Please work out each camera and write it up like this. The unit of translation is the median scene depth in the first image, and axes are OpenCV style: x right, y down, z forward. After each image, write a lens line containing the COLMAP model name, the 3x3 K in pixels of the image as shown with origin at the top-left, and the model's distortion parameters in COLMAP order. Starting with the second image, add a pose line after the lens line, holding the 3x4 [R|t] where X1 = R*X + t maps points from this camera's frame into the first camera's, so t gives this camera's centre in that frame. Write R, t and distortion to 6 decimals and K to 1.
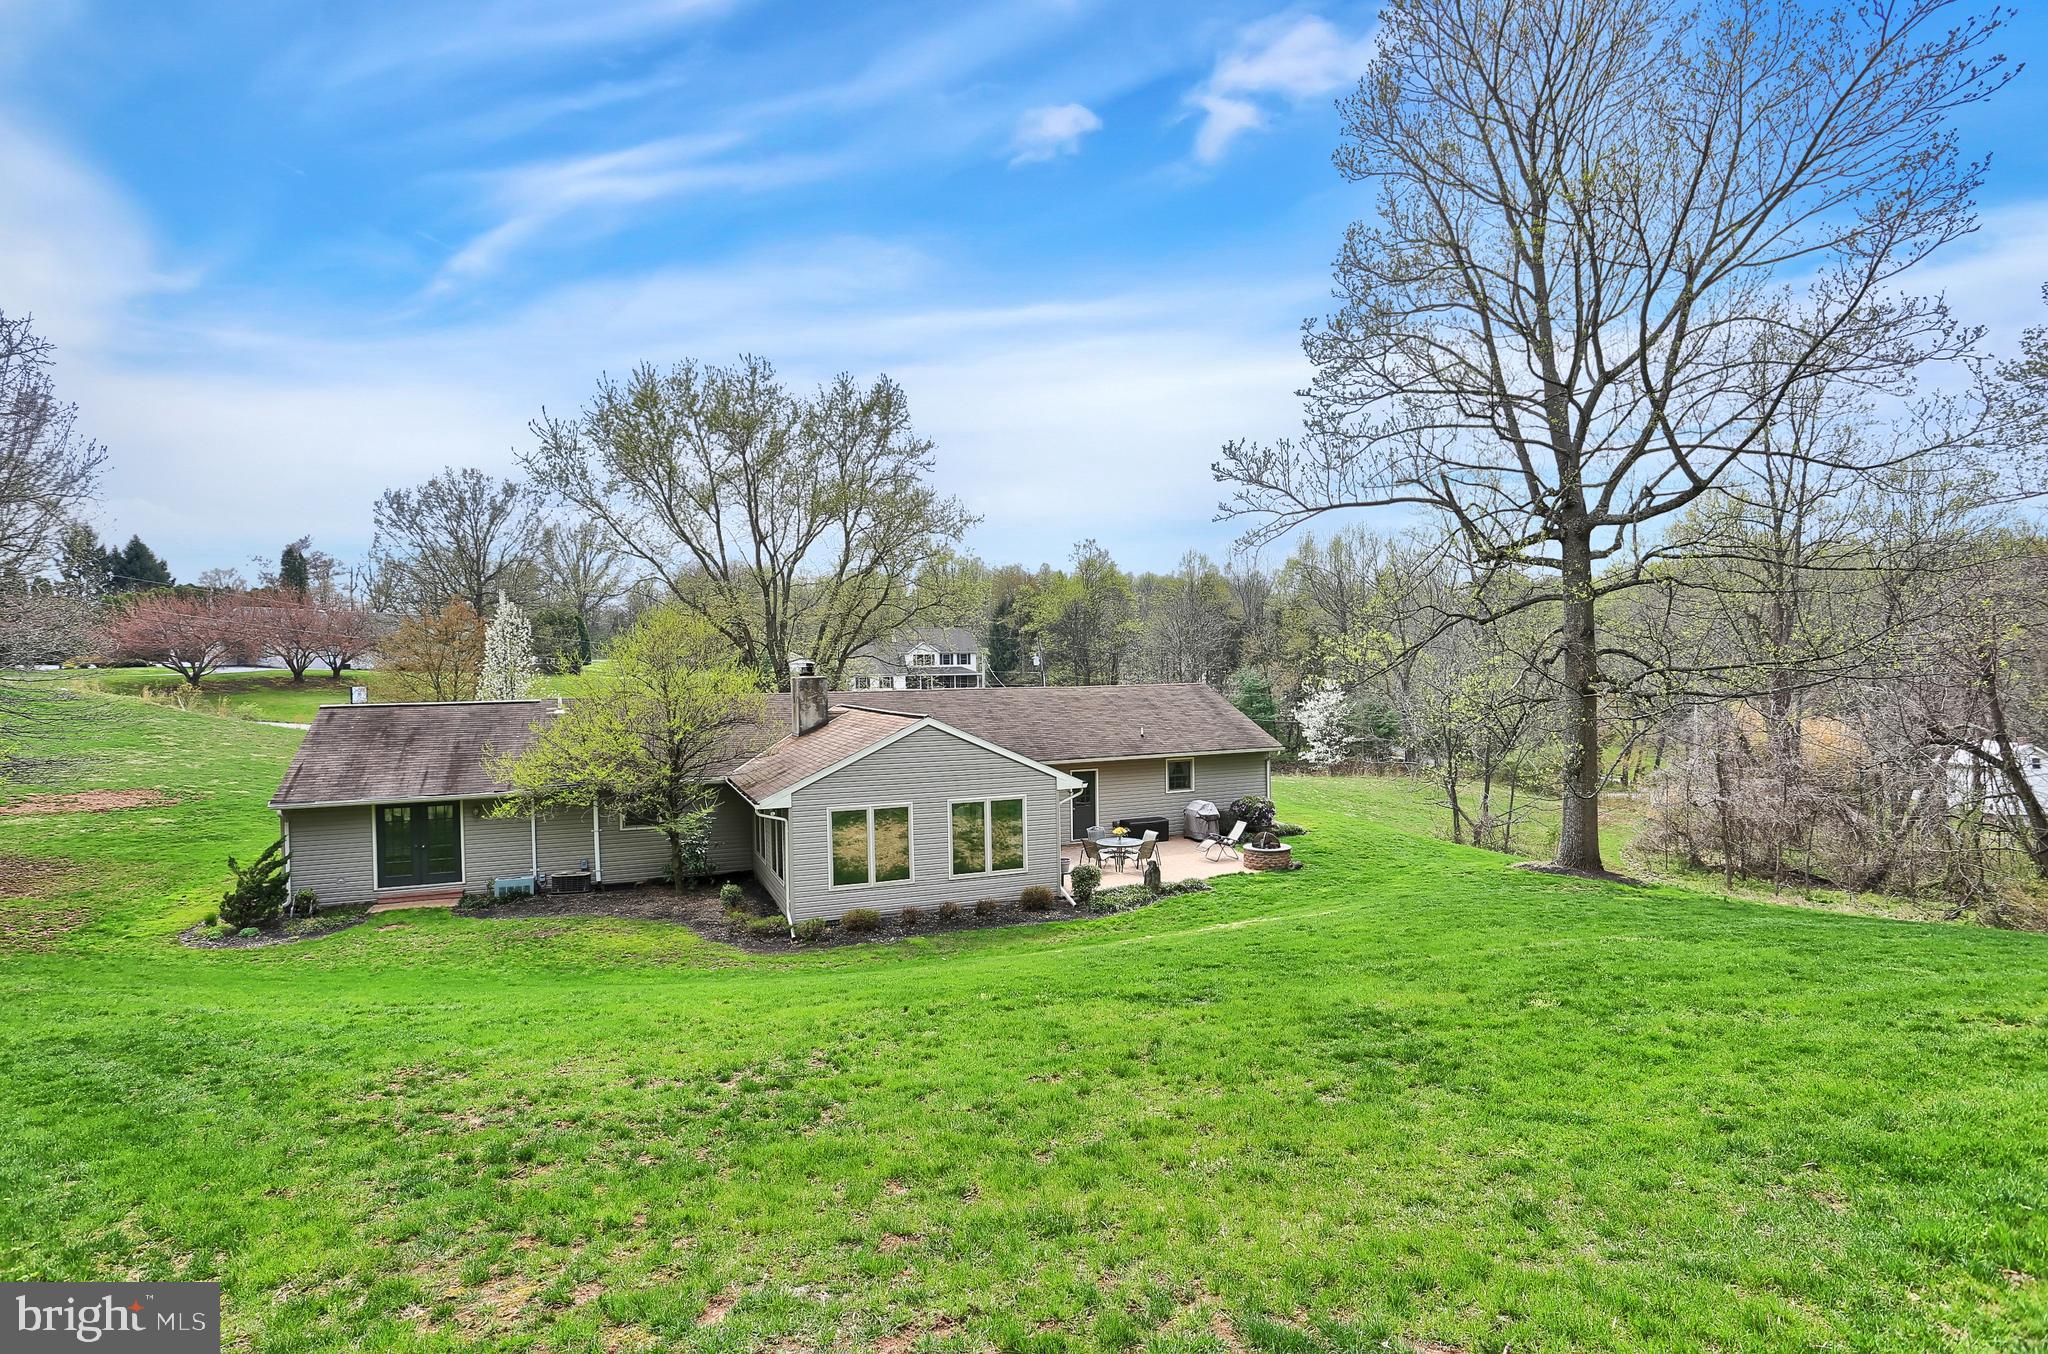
lens RADIAL K [[1026.0, 0, 1024.0], [0, 1026.0, 677.0], [0, 0, 1]] dist [-0.093732, 0.046415]
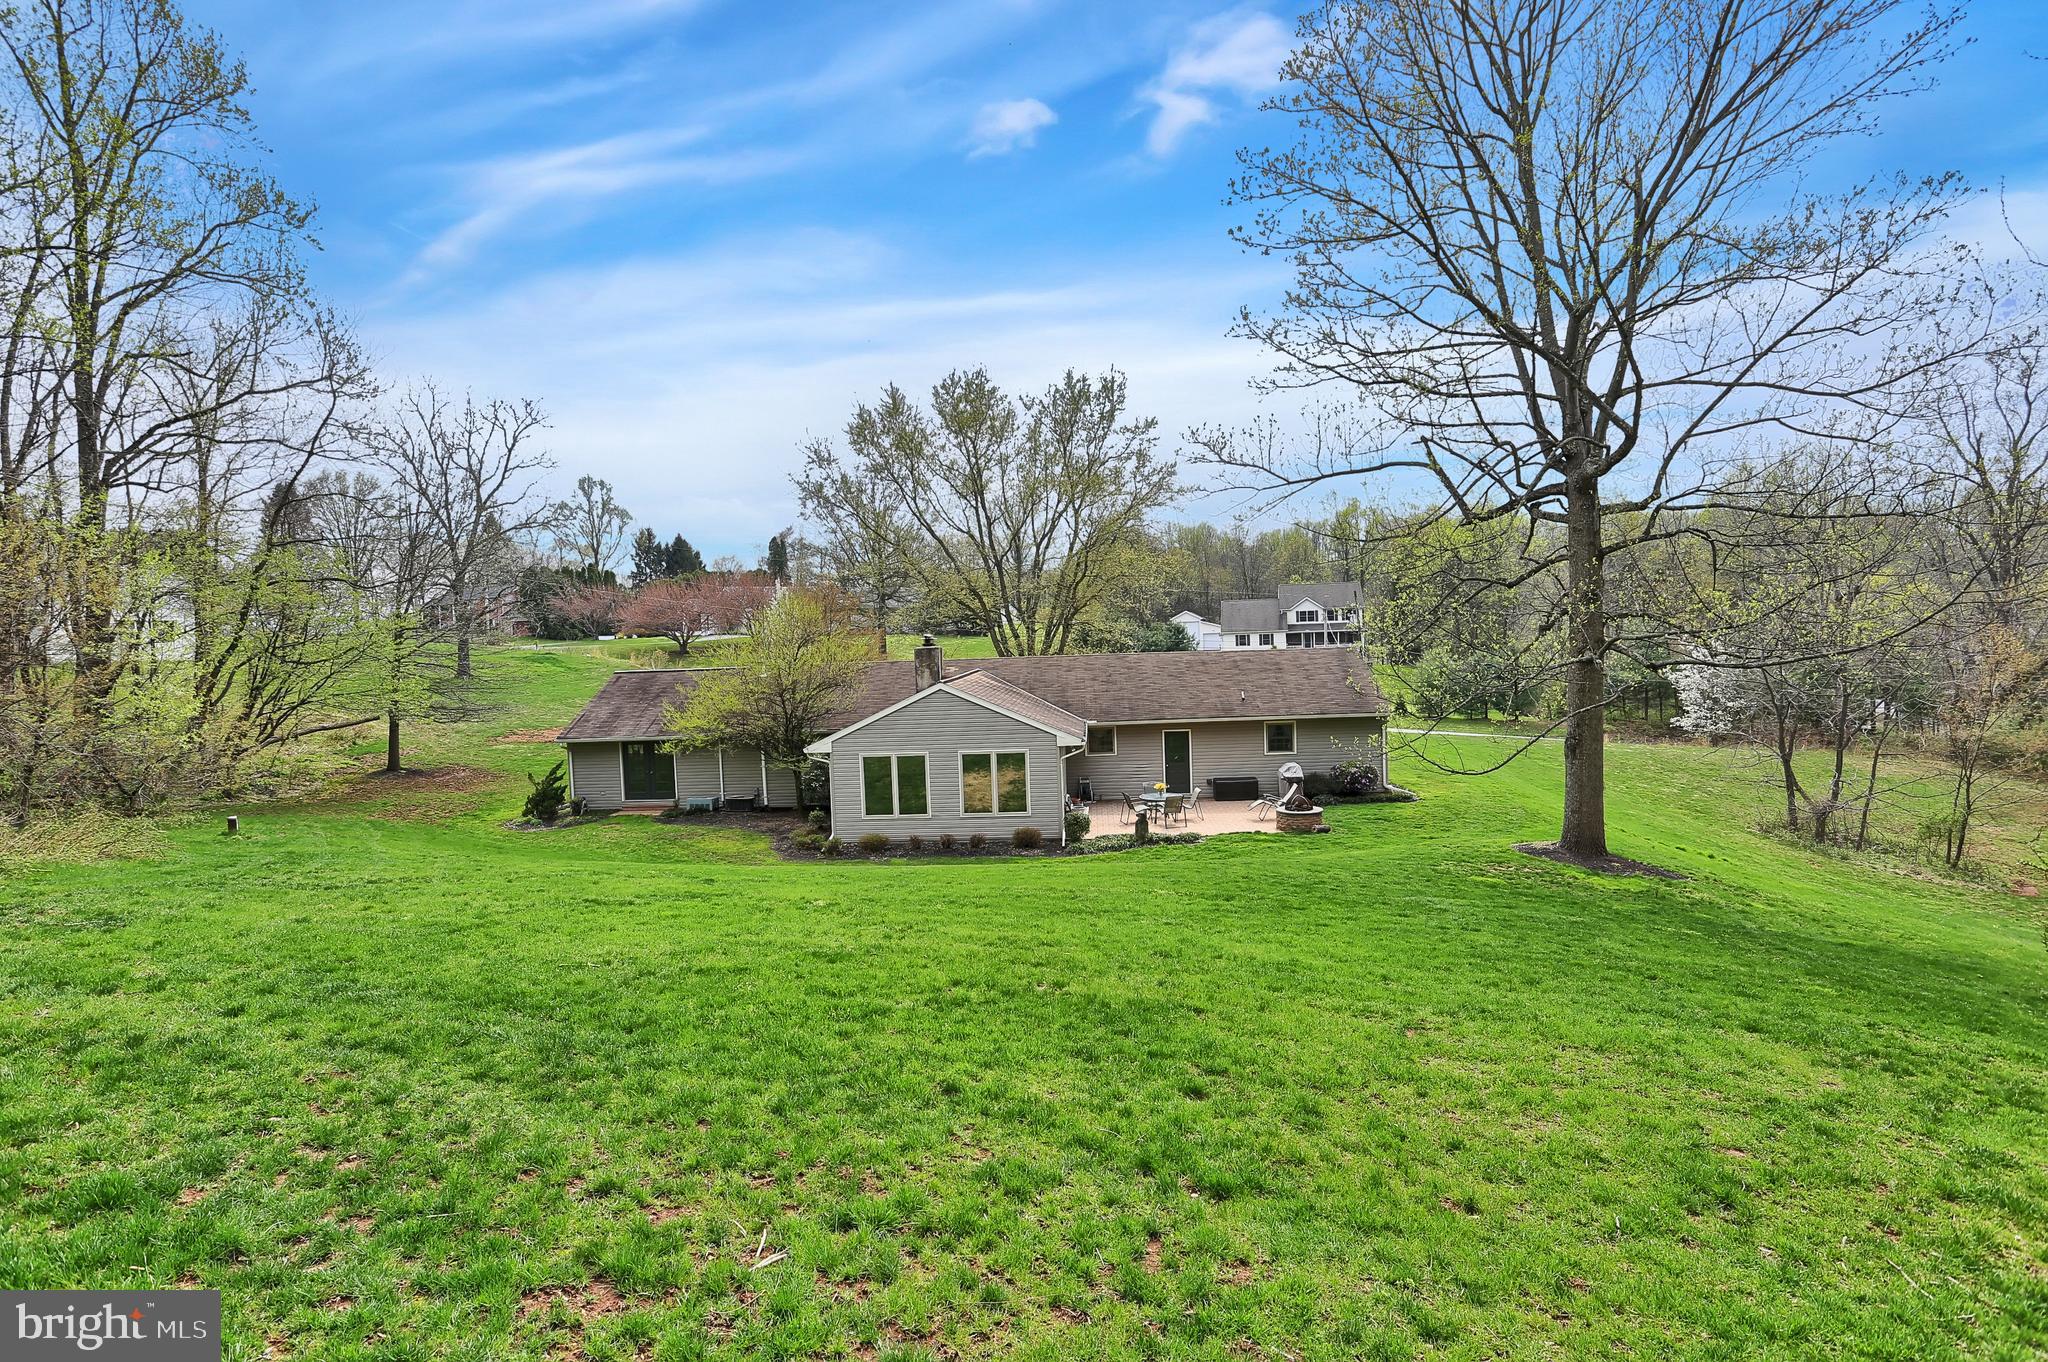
lens RADIAL K [[1026.0, 0, 1024.0], [0, 1026.0, 681.0], [0, 0, 1]] dist [-0.093732, 0.046415]
pose [[0.898064, 0.006463, -0.439818, 0.501928], [0.014972, 0.998864, 0.045250, -0.015528], [0.439611, -0.047222, 0.896946, -0.045302]]
